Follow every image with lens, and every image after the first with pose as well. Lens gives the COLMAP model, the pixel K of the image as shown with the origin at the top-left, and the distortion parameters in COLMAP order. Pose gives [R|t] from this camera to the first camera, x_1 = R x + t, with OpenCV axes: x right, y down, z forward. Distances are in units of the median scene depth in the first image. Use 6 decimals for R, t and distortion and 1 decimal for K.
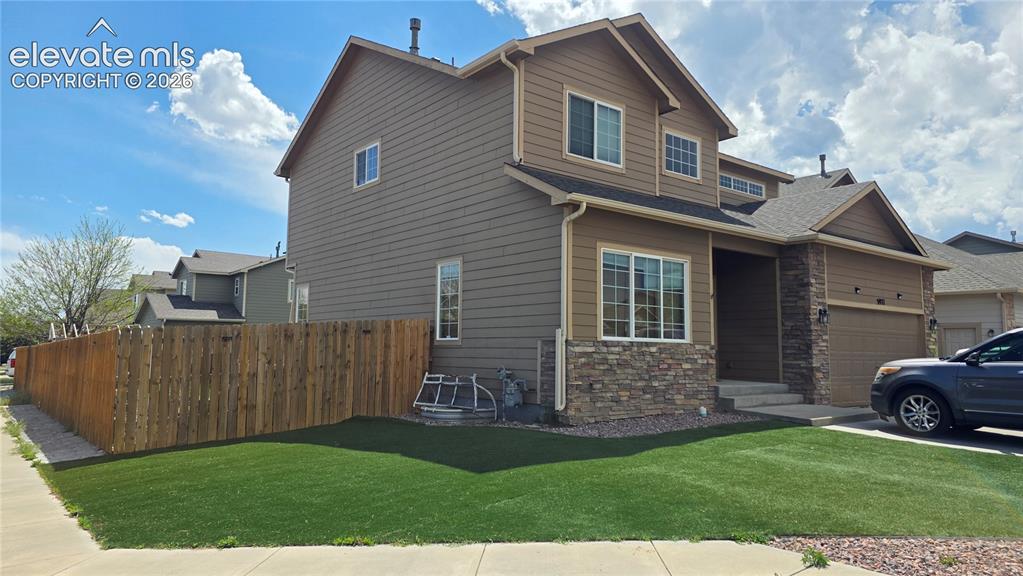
lens RADIAL K [[683.8, 0, 507.2], [0, 683.8, 285.2], [0, 0, 1]] dist [0.055760, -0.005893]
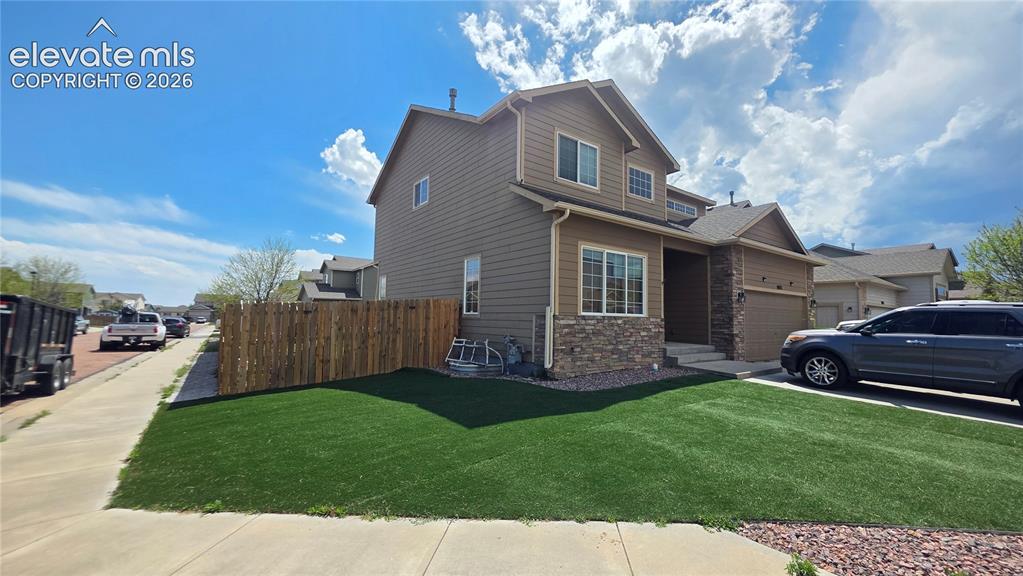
lens RADIAL K [[410.7, 0, 516.2], [0, 410.7, 293.2], [0, 0, 1]] dist [-0.009468, 0.000156]
pose [[0.999376, 0.003201, -0.035163, 0.036230], [-0.001983, 0.999399, 0.034604, 0.009640], [0.035253, -0.034512, 0.998782, 0.180343]]
